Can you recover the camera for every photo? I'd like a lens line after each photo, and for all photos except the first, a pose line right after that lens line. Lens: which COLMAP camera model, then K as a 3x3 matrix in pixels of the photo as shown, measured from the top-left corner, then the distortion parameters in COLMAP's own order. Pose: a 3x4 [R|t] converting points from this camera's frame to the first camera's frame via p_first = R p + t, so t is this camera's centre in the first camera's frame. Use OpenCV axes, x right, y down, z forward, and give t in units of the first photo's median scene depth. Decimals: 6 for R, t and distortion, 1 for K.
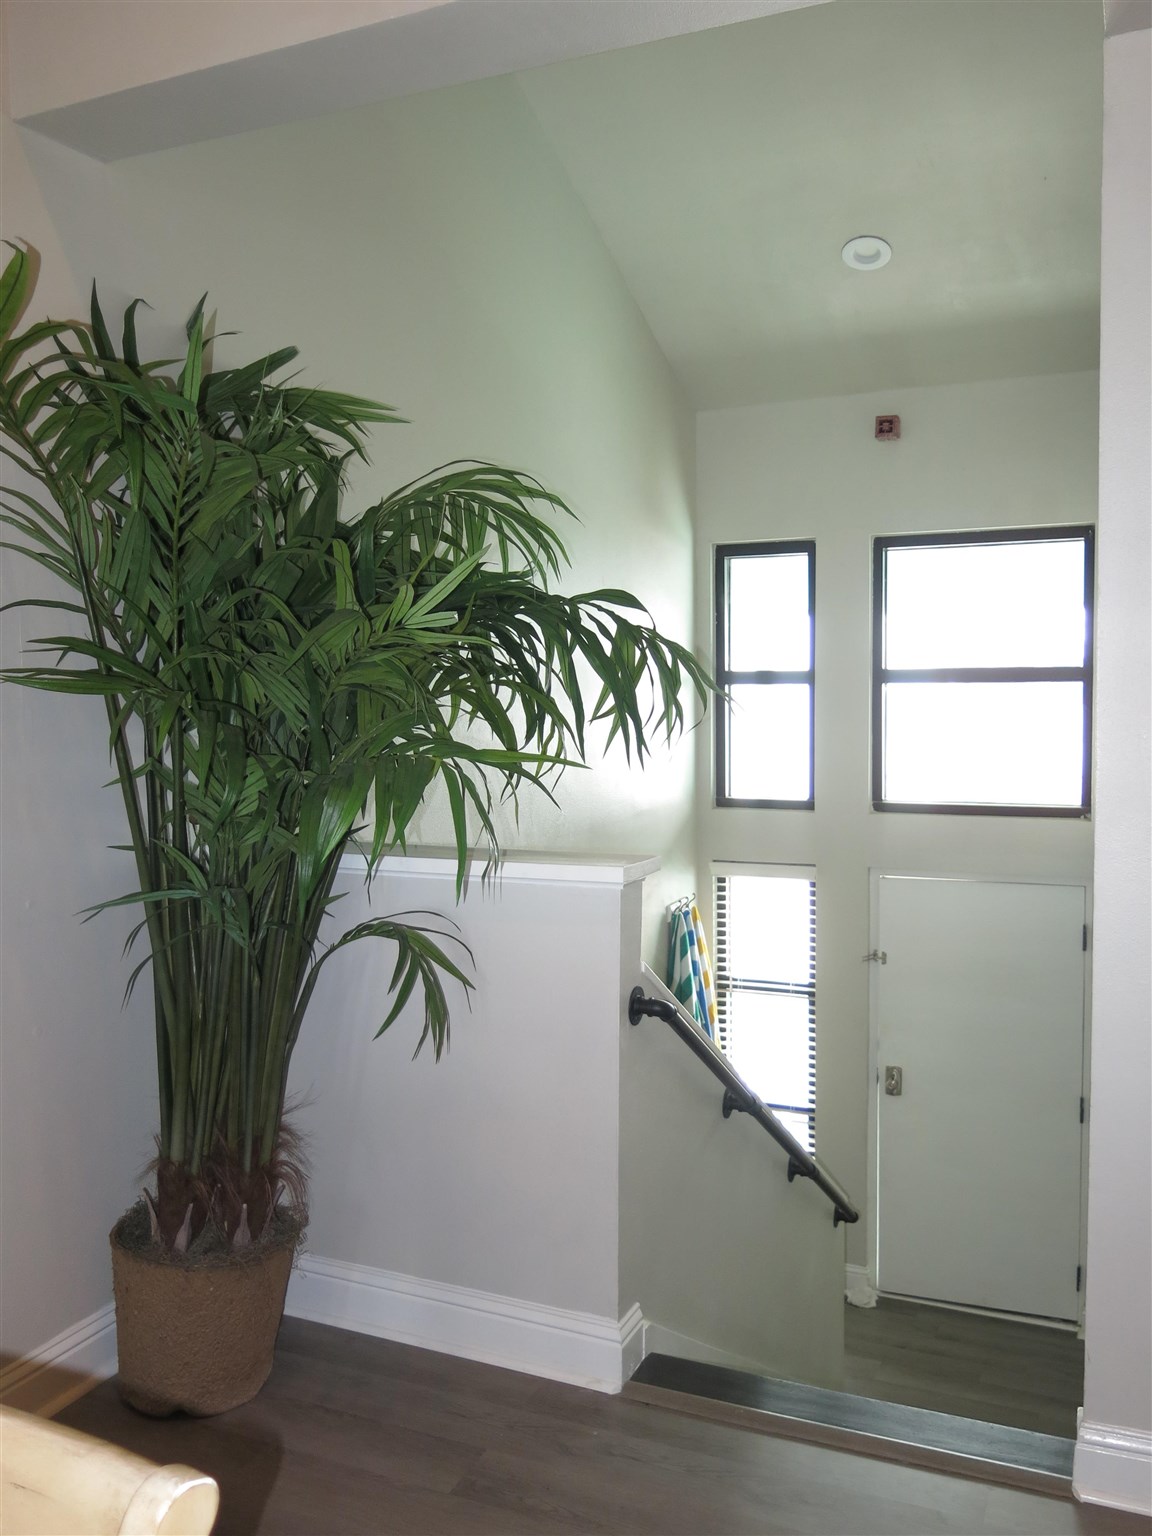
lens RADIAL K [[1277.2, 0, 576.0], [0, 1277.2, 768.0], [0, 0, 1]] dist [-0.017401, -0.012456]
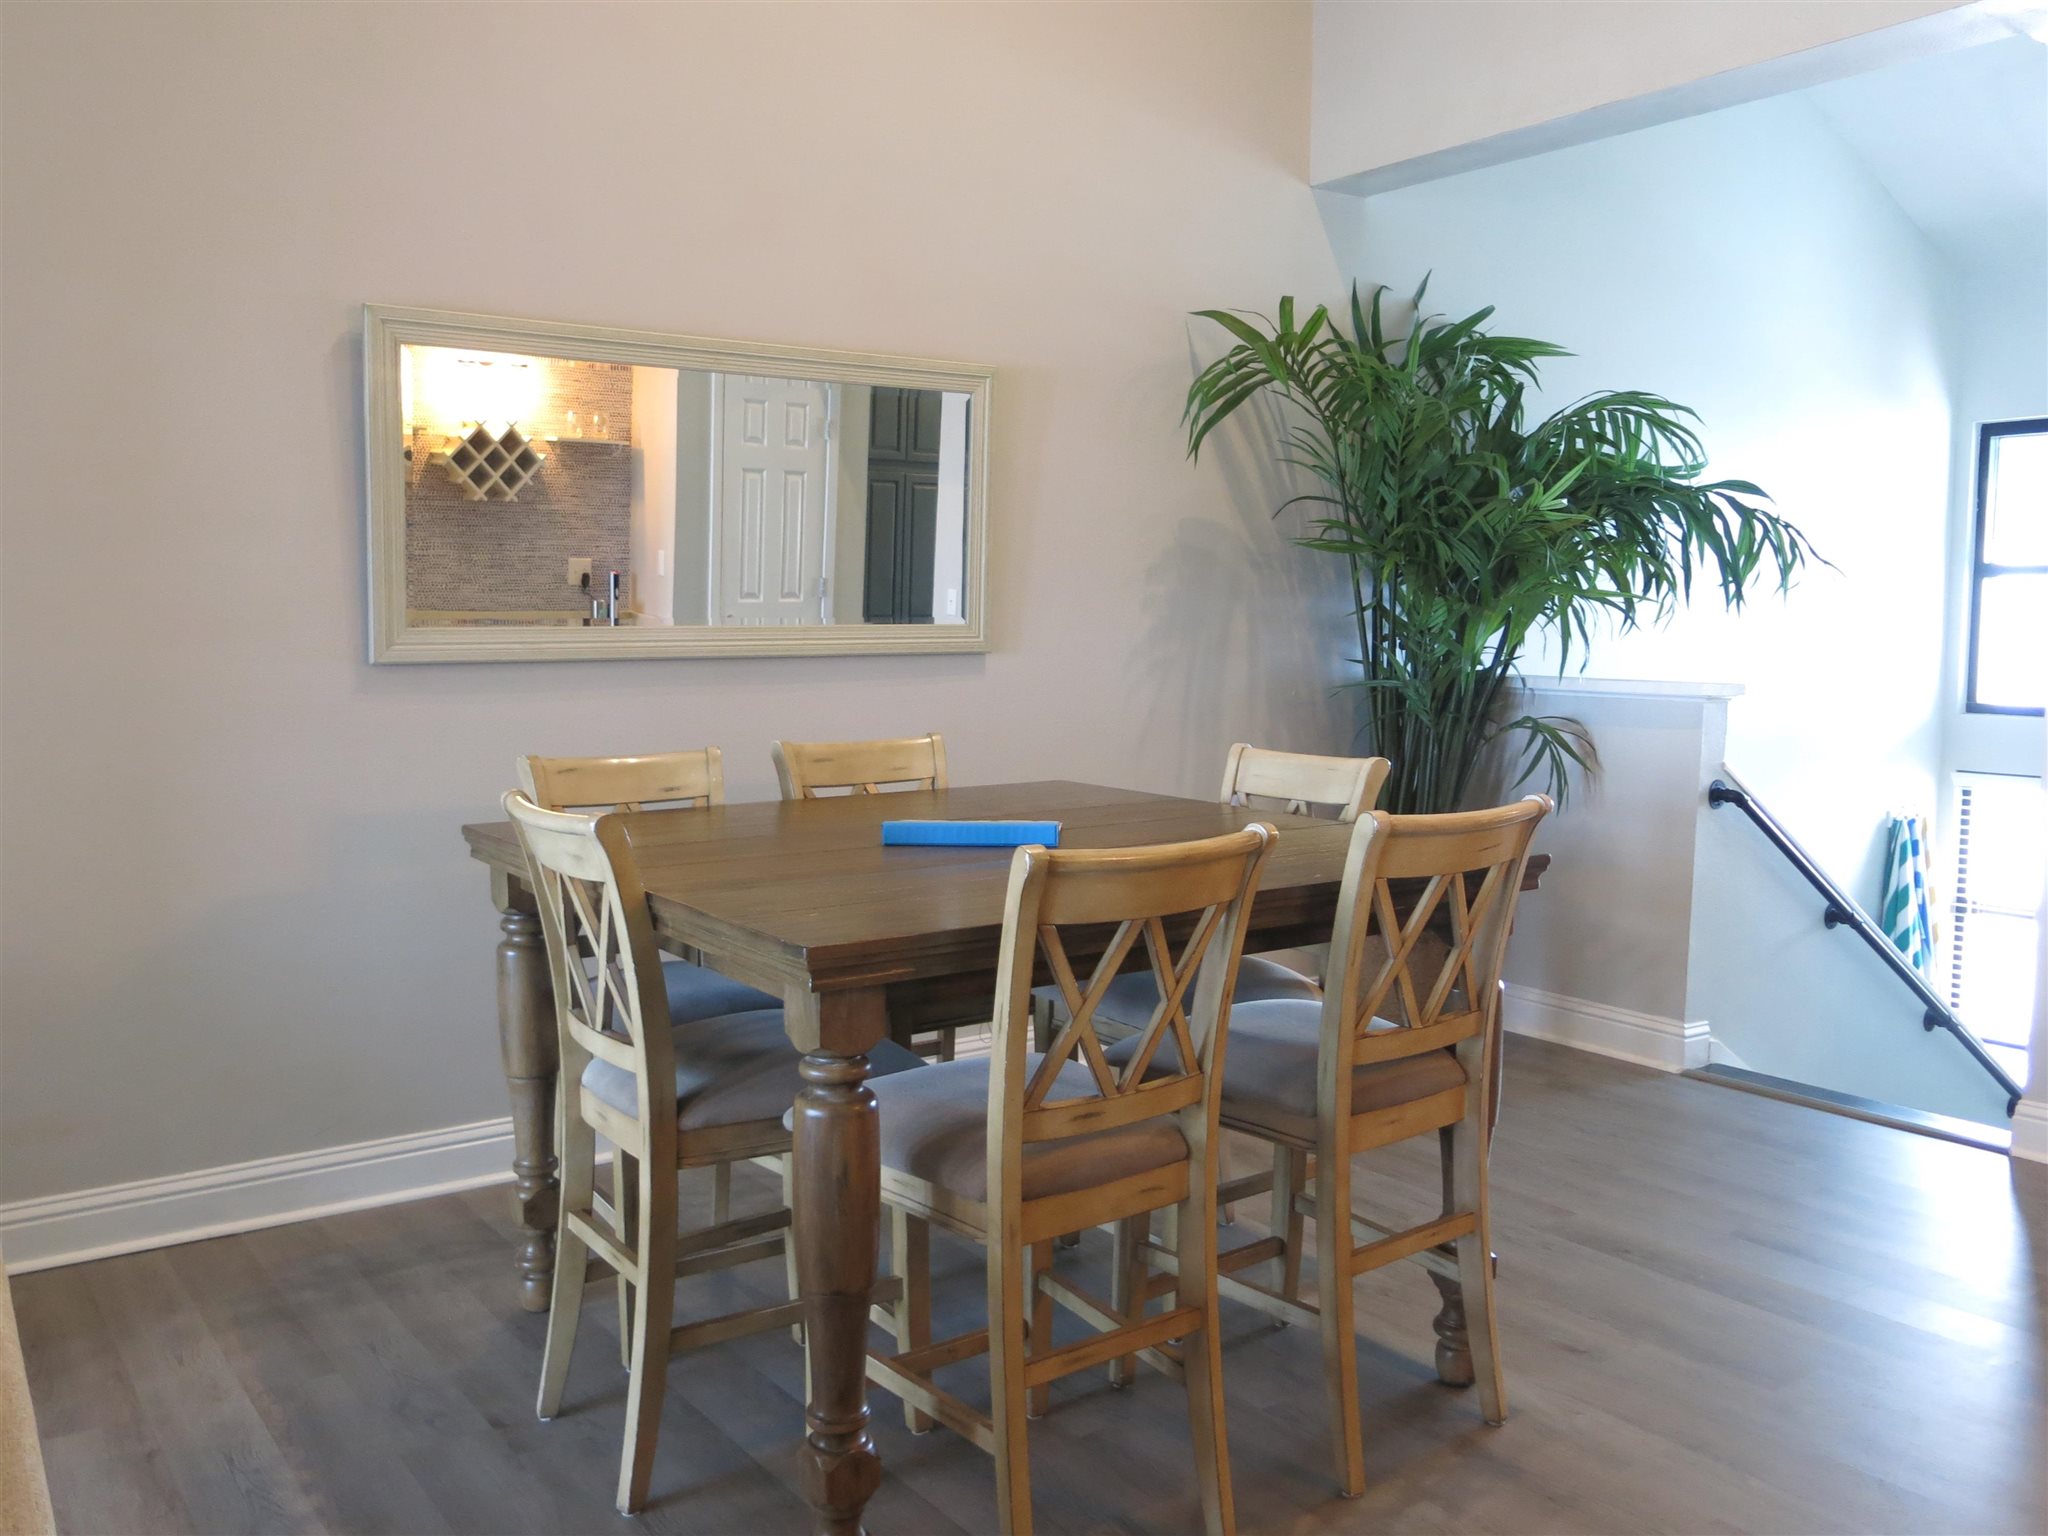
lens RADIAL K [[1702.9, 0, 1023.7], [0, 1702.9, 776.5], [0, 0, 1]] dist [-0.017401, -0.012456]
pose [[0.868236, 0.063366, -0.492088, 0.272507], [-0.046004, 0.997820, 0.047320, 0.110303], [0.494013, -0.018447, 0.869259, -0.846685]]
